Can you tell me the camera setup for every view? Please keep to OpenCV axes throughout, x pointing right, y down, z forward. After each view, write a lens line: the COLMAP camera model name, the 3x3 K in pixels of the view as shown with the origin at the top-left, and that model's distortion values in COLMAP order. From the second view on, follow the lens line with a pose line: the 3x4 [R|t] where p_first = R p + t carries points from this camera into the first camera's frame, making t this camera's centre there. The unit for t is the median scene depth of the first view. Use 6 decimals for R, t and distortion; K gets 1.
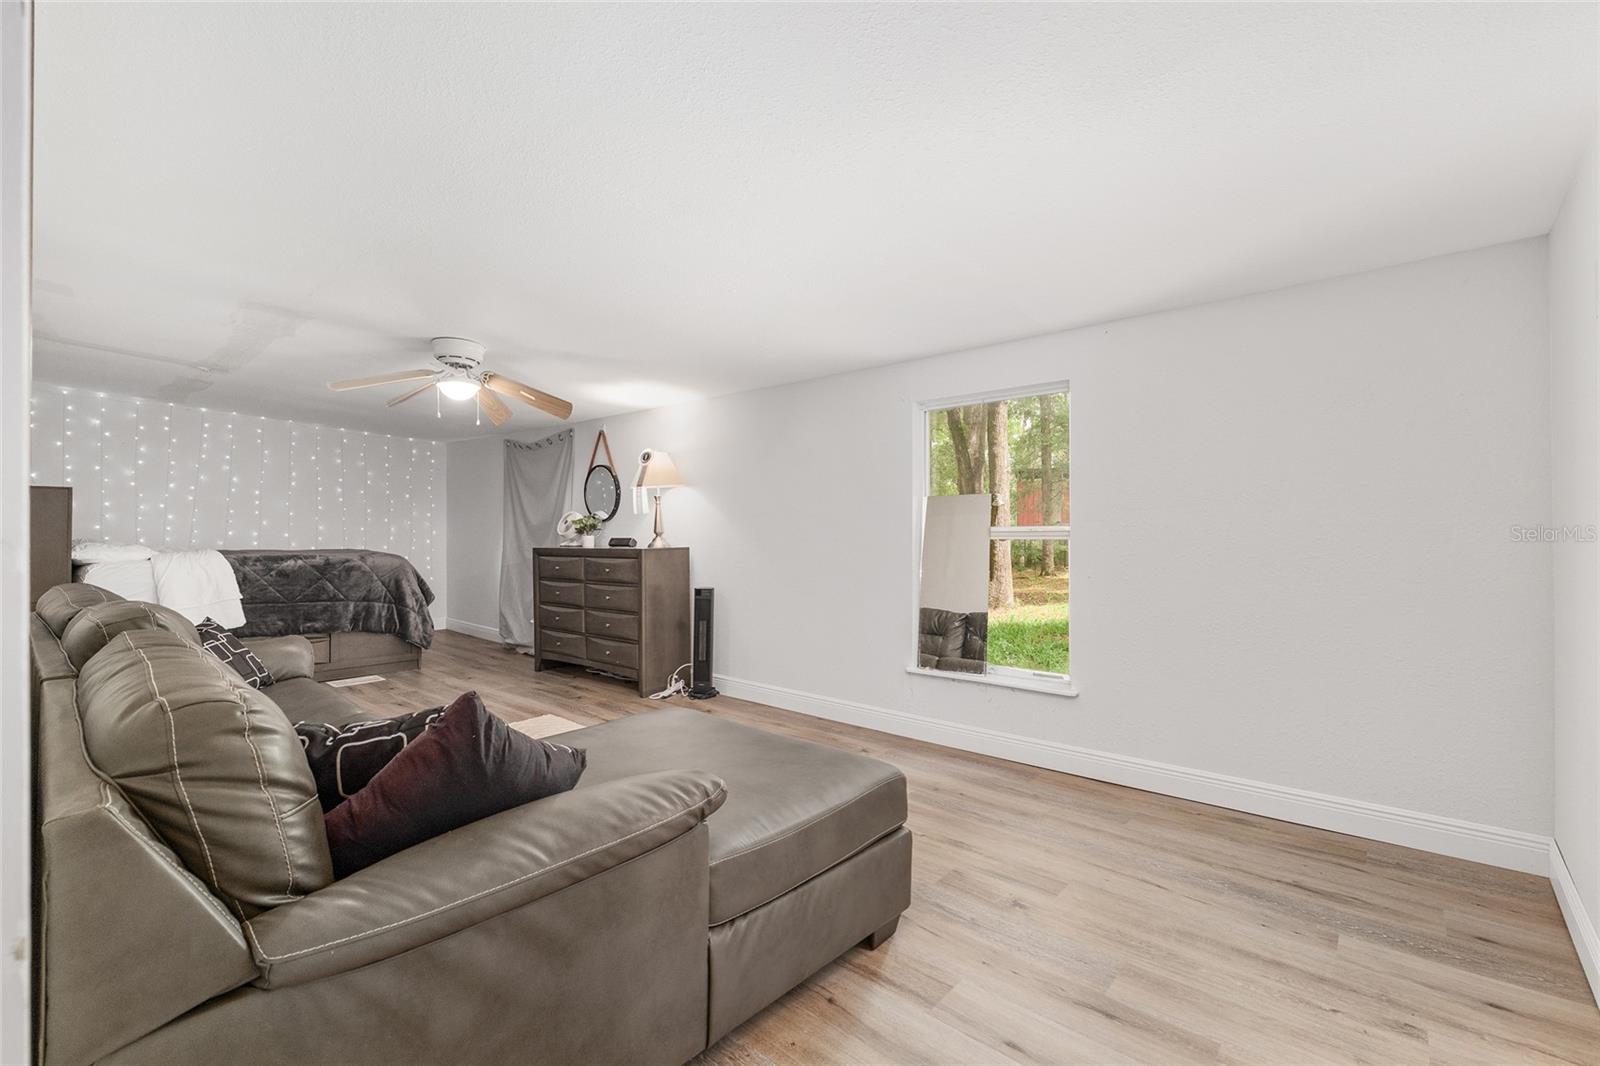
lens RADIAL K [[693.6, 0, 803.1], [0, 693.6, 520.9], [0, 0, 1]] dist [-0.004524, -0.000268]
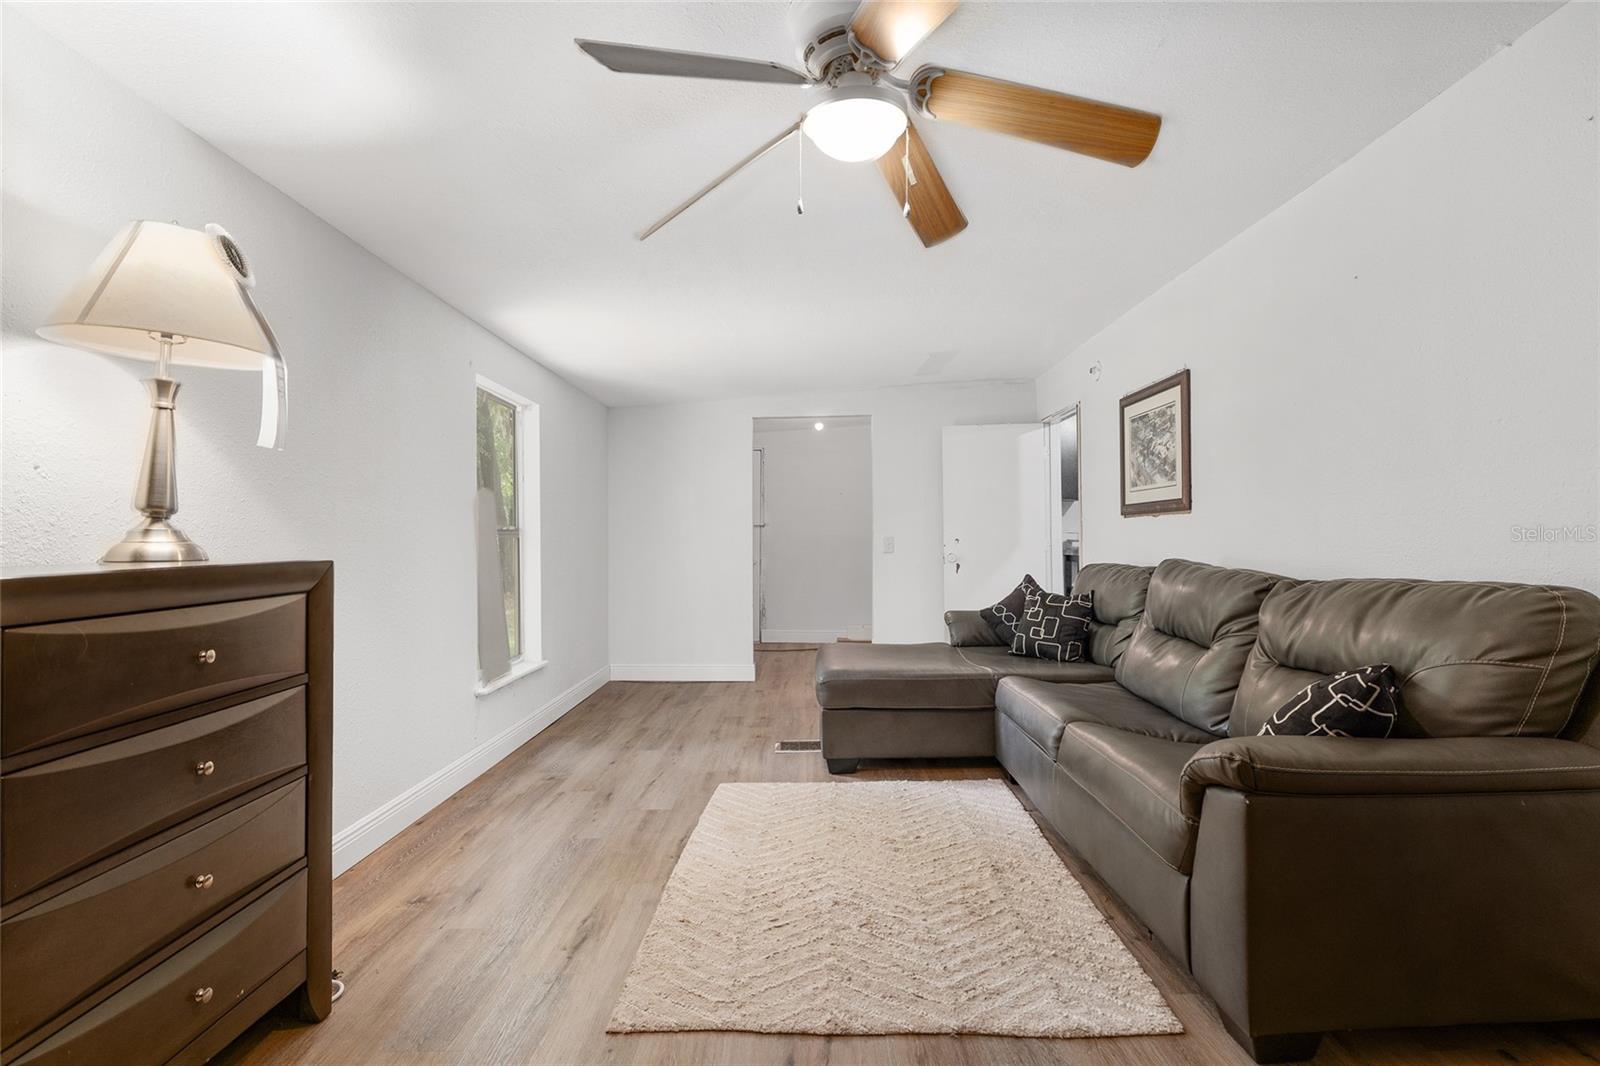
lens RADIAL K [[783.0, 0, 796.1], [0, 783.0, 539.6], [0, 0, 1]] dist [-0.000384, 0.000212]
pose [[-0.643643, 0.012221, 0.765228, -0.583204], [0.001462, 0.999890, -0.014739, 0.032100], [-0.765324, -0.008368, -0.643590, 0.946460]]
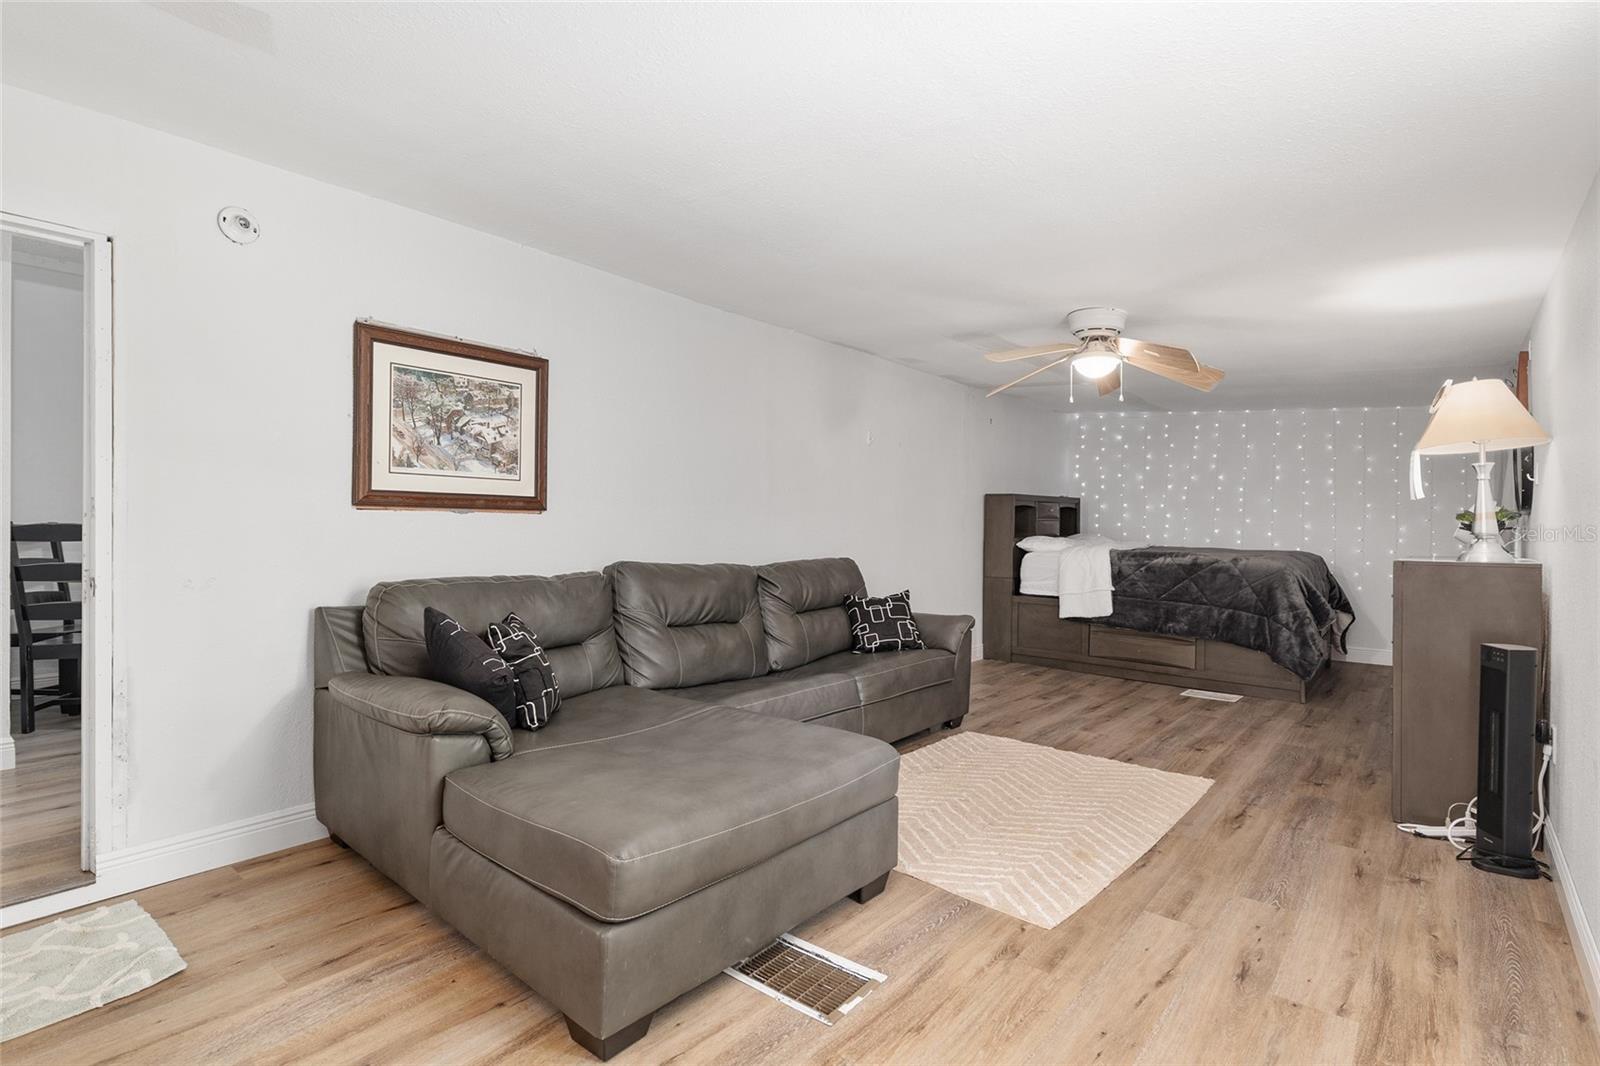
lens RADIAL K [[783.0, 0, 797.2], [0, 783.0, 533.2], [0, 0, 1]] dist [-0.000384, 0.000212]
pose [[0.017964, 0.009743, -0.999791, 0.355722], [0.002112, 0.999950, 0.009782, 0.009450], [0.999836, -0.002288, 0.017943, 0.440257]]
